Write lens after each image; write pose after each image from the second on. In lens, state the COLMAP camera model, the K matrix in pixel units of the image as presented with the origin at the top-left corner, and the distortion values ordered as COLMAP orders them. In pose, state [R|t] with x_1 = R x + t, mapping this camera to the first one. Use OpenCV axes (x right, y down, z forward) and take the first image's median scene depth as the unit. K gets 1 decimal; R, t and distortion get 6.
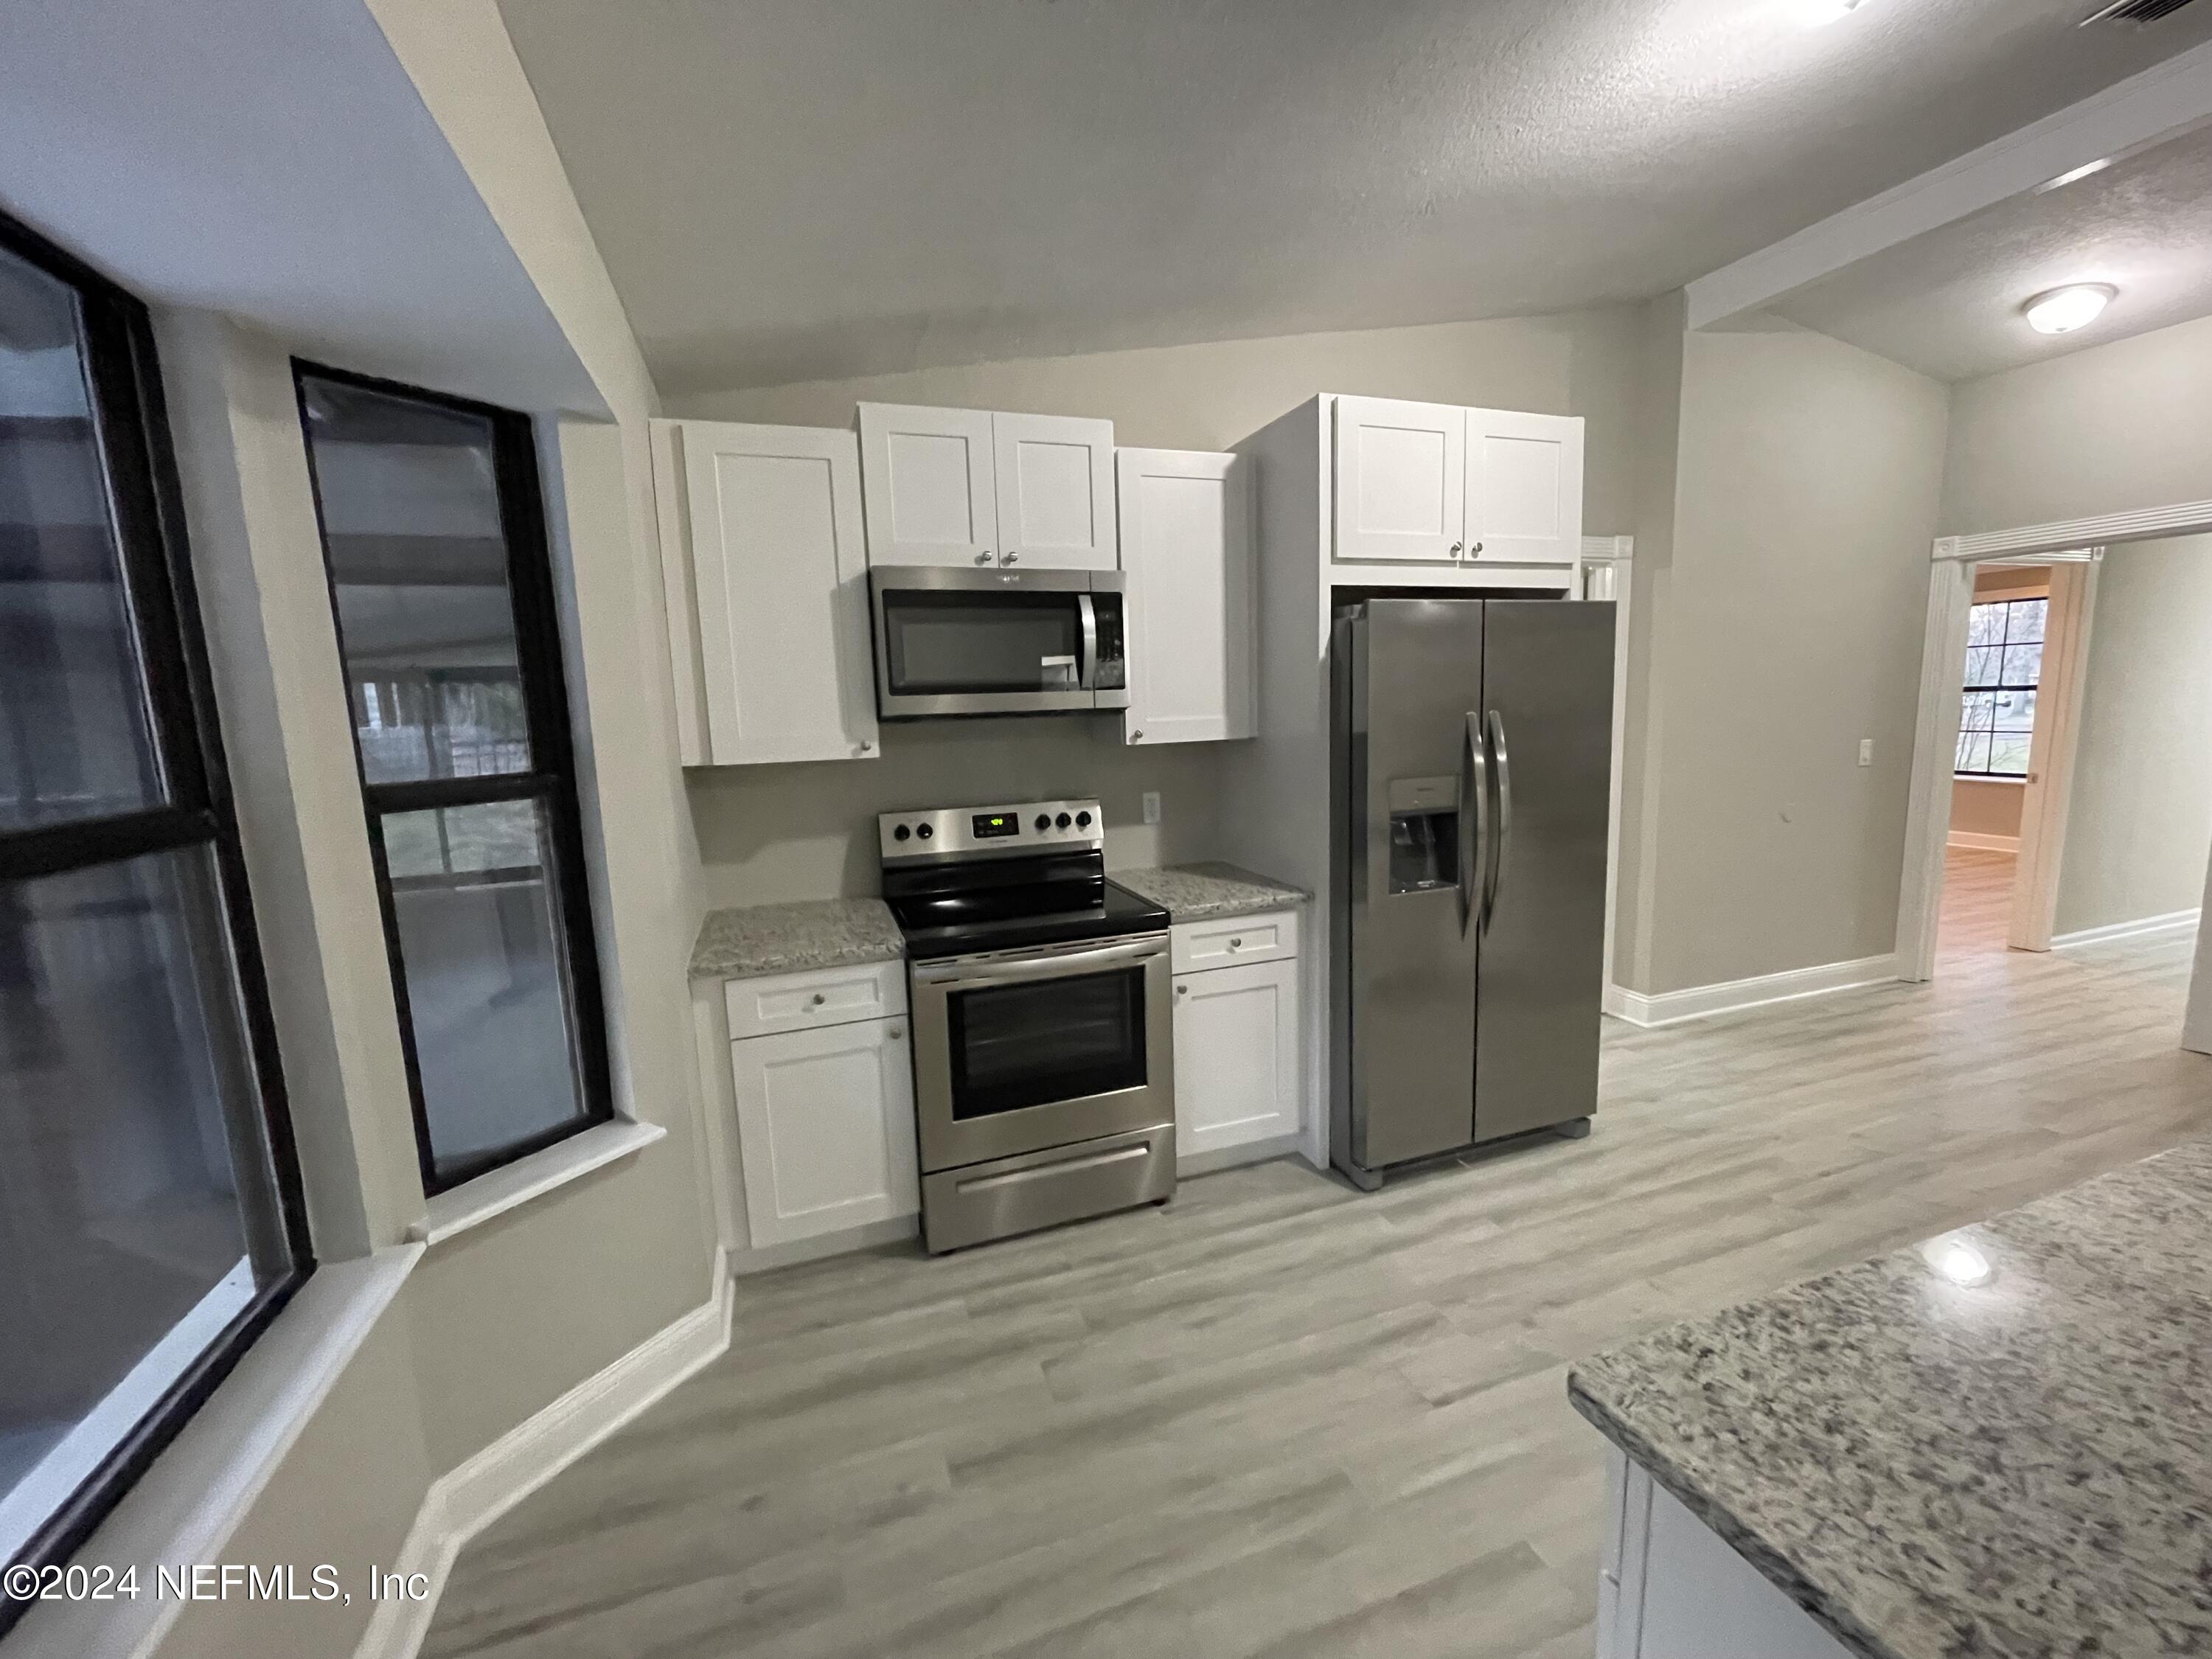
lens RADIAL K [[903.4, 0, 1098.5], [0, 903.4, 823.6], [0, 0, 1]] dist [0.000153, 0.000536]
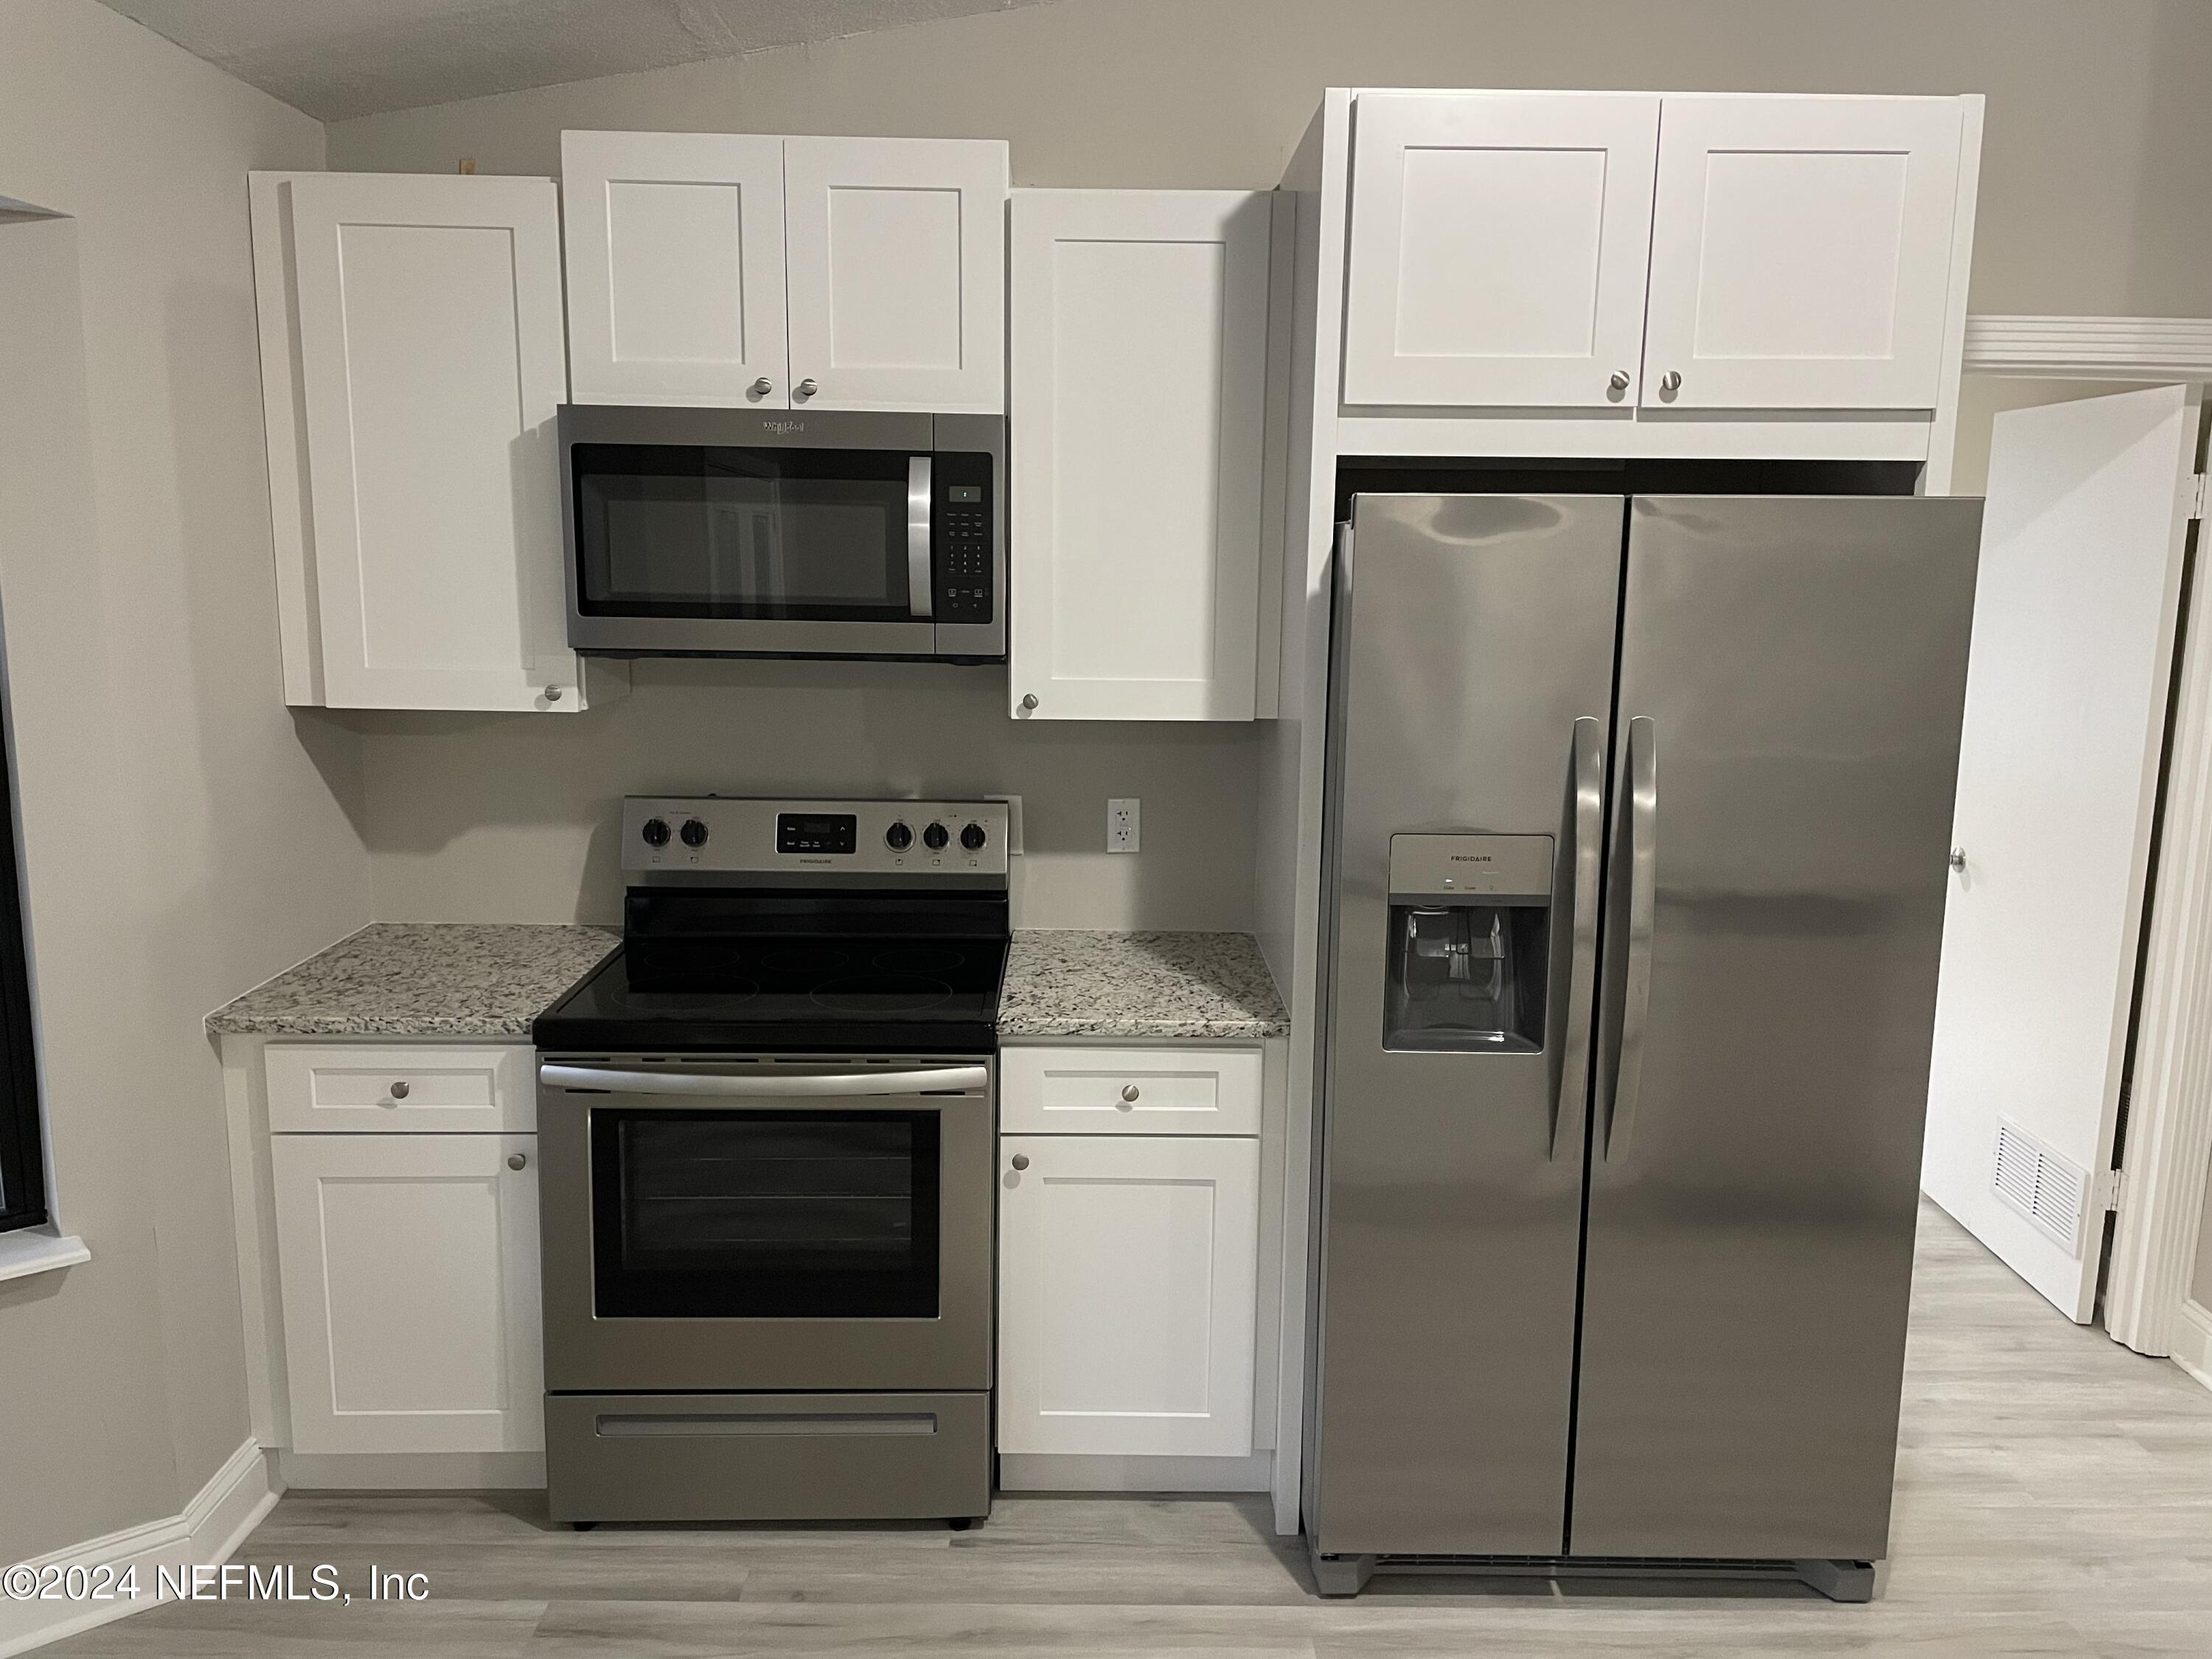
lens RADIAL K [[1658.7, 0, 1109.7], [0, 1658.7, 811.7], [0, 0, 1]] dist [0.098901, -0.142780]
pose [[0.945778, 0.099456, -0.309213, 0.447957], [-0.089496, 0.994912, 0.046269, -0.088473], [0.312242, -0.016086, 0.949866, 0.026165]]
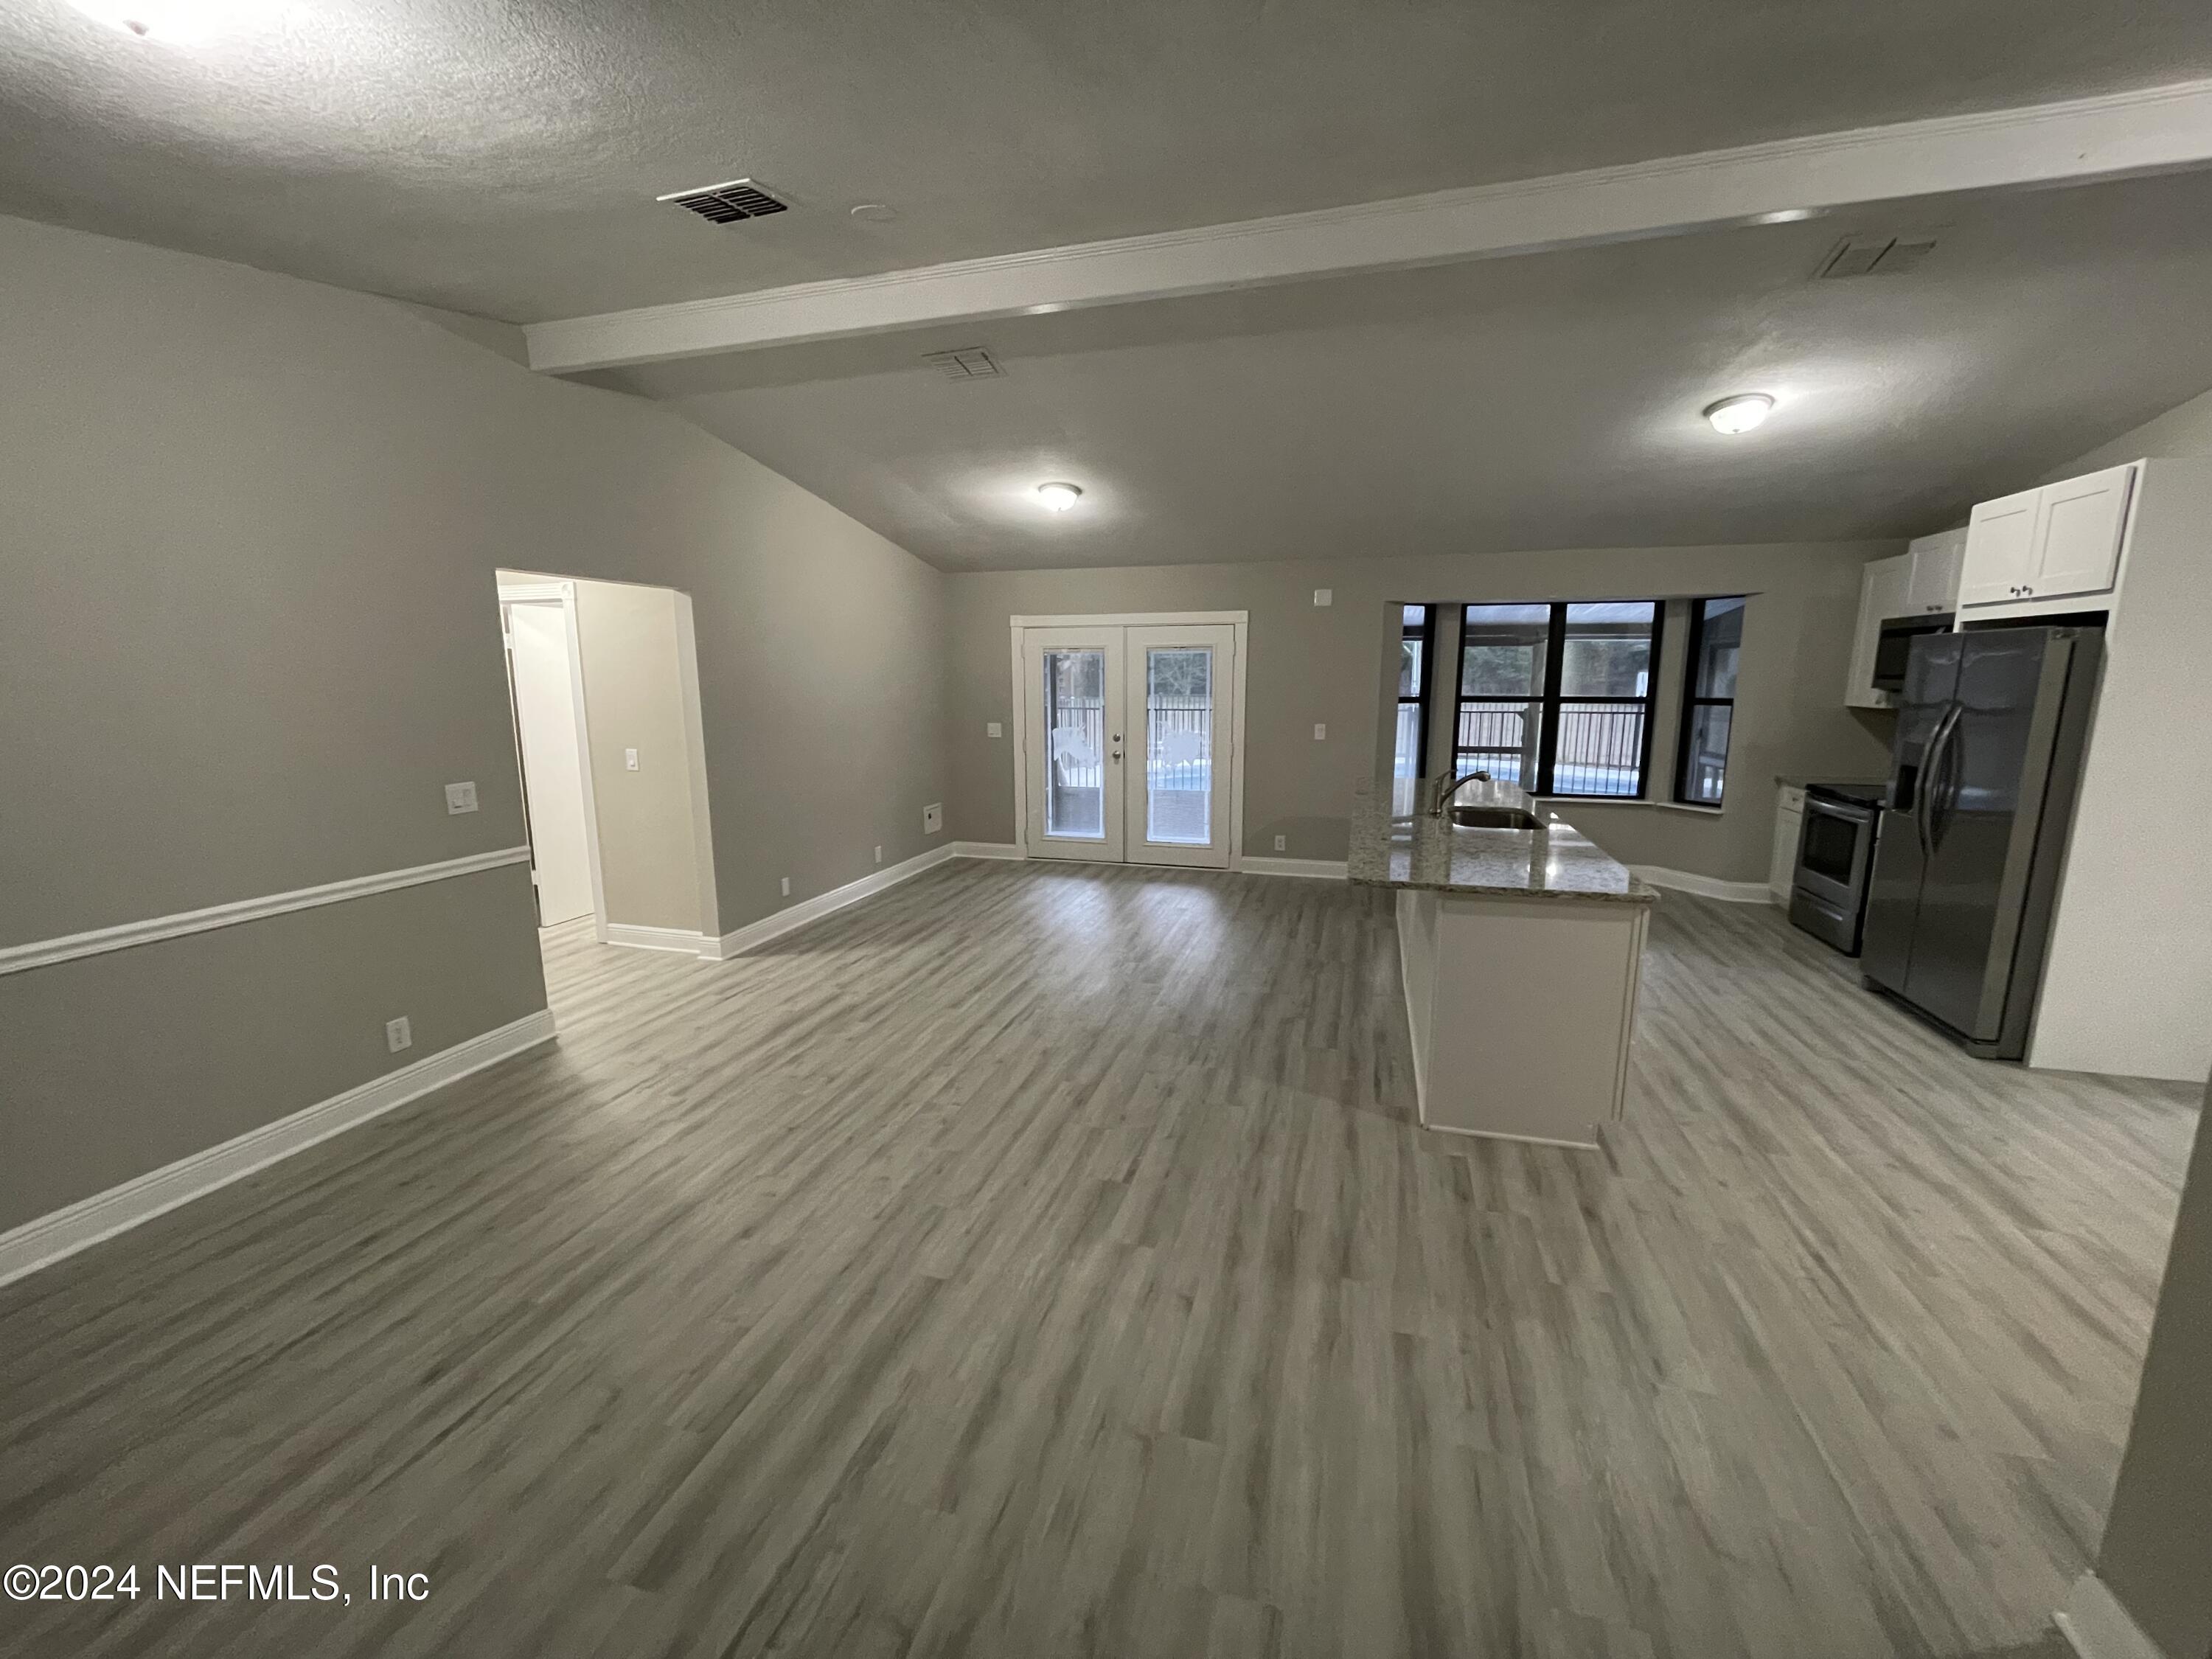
lens RADIAL K [[903.4, 0, 1098.5], [0, 903.4, 823.6], [0, 0, 1]] dist [0.000153, 0.000536]
pose [[-0.585161, 0.168995, -0.793113, 2.445021], [-0.088724, 0.958830, 0.269766, -0.214746], [0.806049, 0.228225, -0.546076, 0.713980]]
